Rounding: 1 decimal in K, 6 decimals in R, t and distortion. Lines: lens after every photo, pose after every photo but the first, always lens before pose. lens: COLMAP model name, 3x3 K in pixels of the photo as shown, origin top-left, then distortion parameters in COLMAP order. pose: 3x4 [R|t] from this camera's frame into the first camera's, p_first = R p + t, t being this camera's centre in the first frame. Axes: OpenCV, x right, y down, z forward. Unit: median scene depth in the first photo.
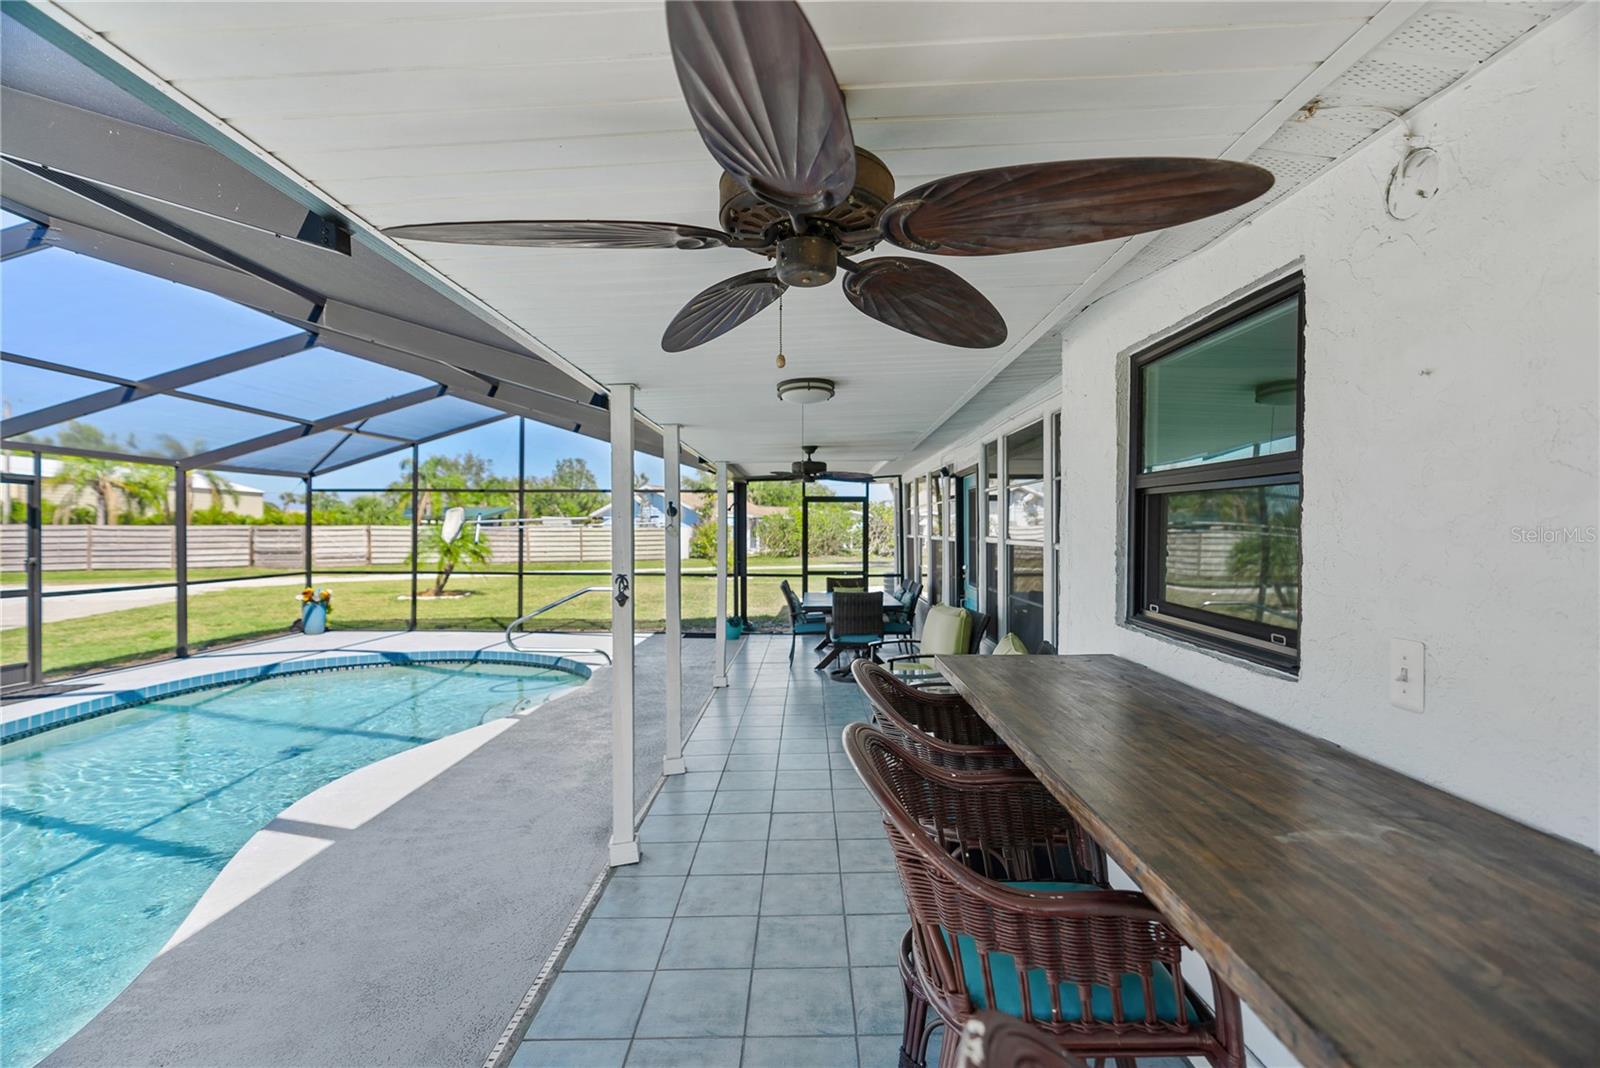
lens RADIAL K [[719.4, 0, 800.0], [0, 719.4, 534.0], [0, 0, 1]] dist [-0.002833, 0.000321]
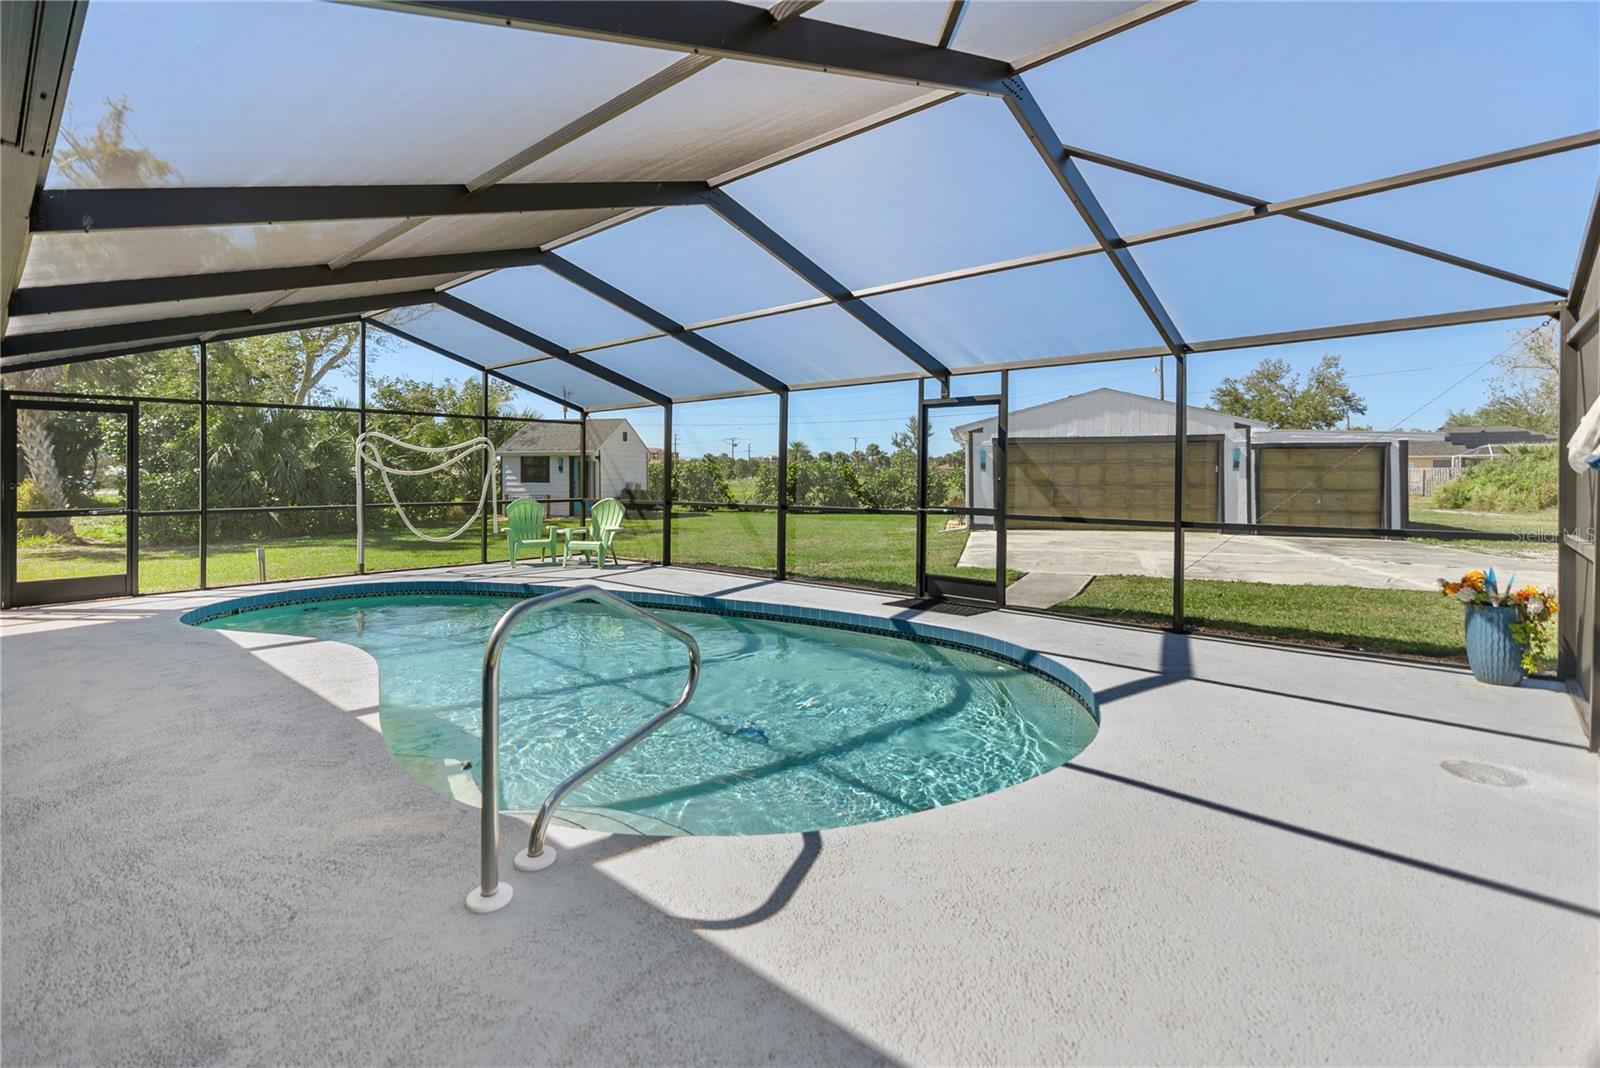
lens RADIAL K [[735.2, 0, 798.8], [0, 735.2, 481.4], [0, 0, 1]] dist [-0.001289, 0.000281]
pose [[-0.644245, 0.005899, -0.764796, -0.093546], [-0.005521, 0.999908, 0.012364, 0.020912], [0.764799, 0.012188, -0.644154, 1.126121]]
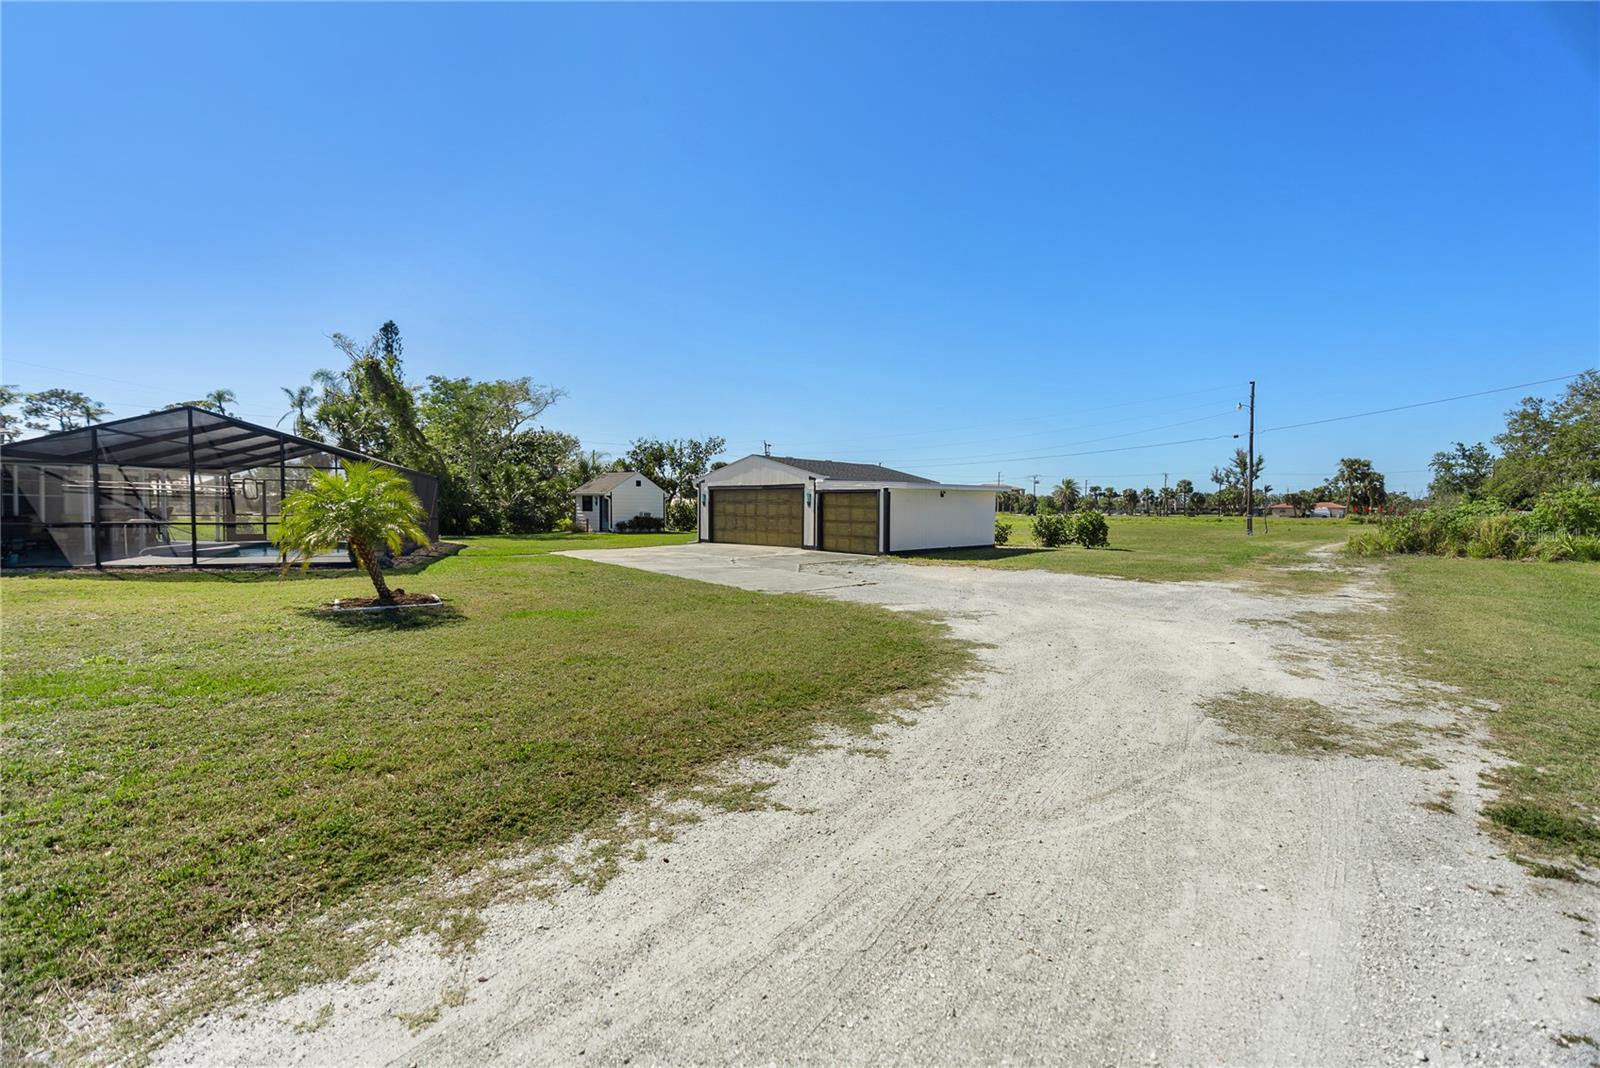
lens RADIAL K [[709.0, 0, 796.2], [0, 709.0, 523.2], [0, 0, 1]] dist [-0.001566, 0.000127]
pose [[-0.930700, -0.005173, -0.365747, -1.201611], [-0.016223, 0.999500, 0.027147, -0.003372], [0.365424, 0.031199, -0.930318, 3.315765]]
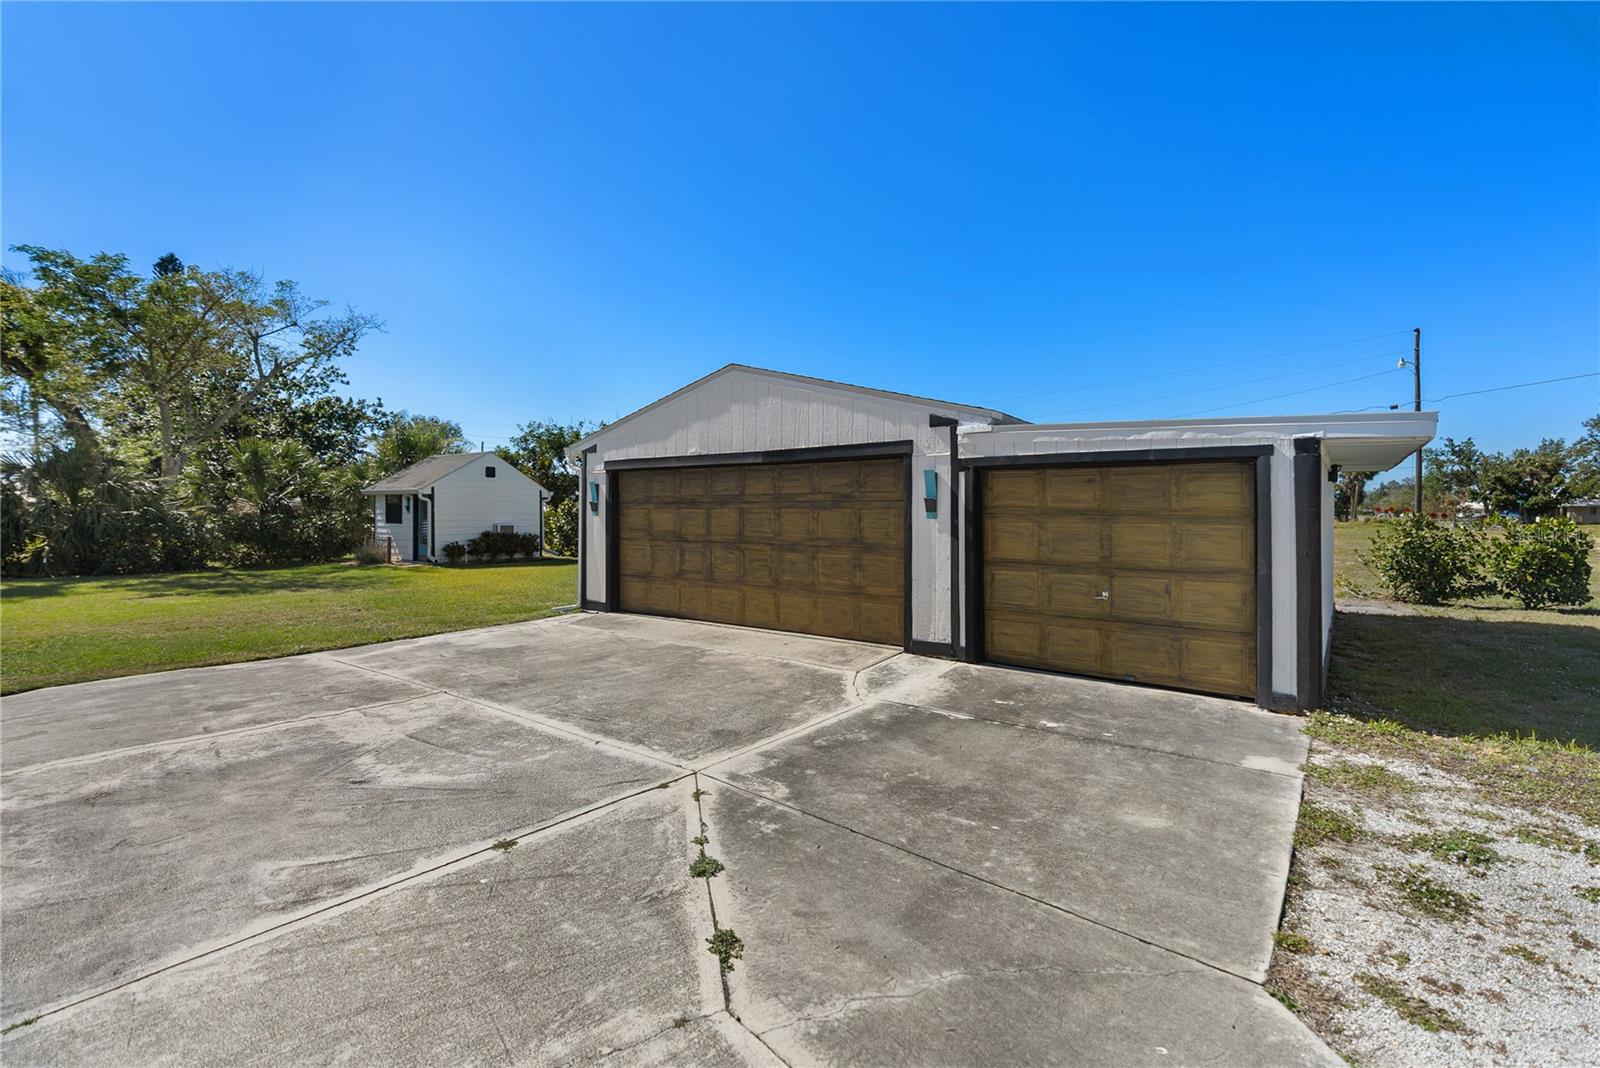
lens RADIAL K [[725.2, 0, 801.9], [0, 725.2, 501.8], [0, 0, 1]] dist [-0.000618, 0.000187]
pose [[-0.886367, -0.013180, -0.462796, -1.721095], [-0.009560, 0.999903, -0.010167, 0.001346], [0.462885, -0.004587, -0.886407, 1.460583]]
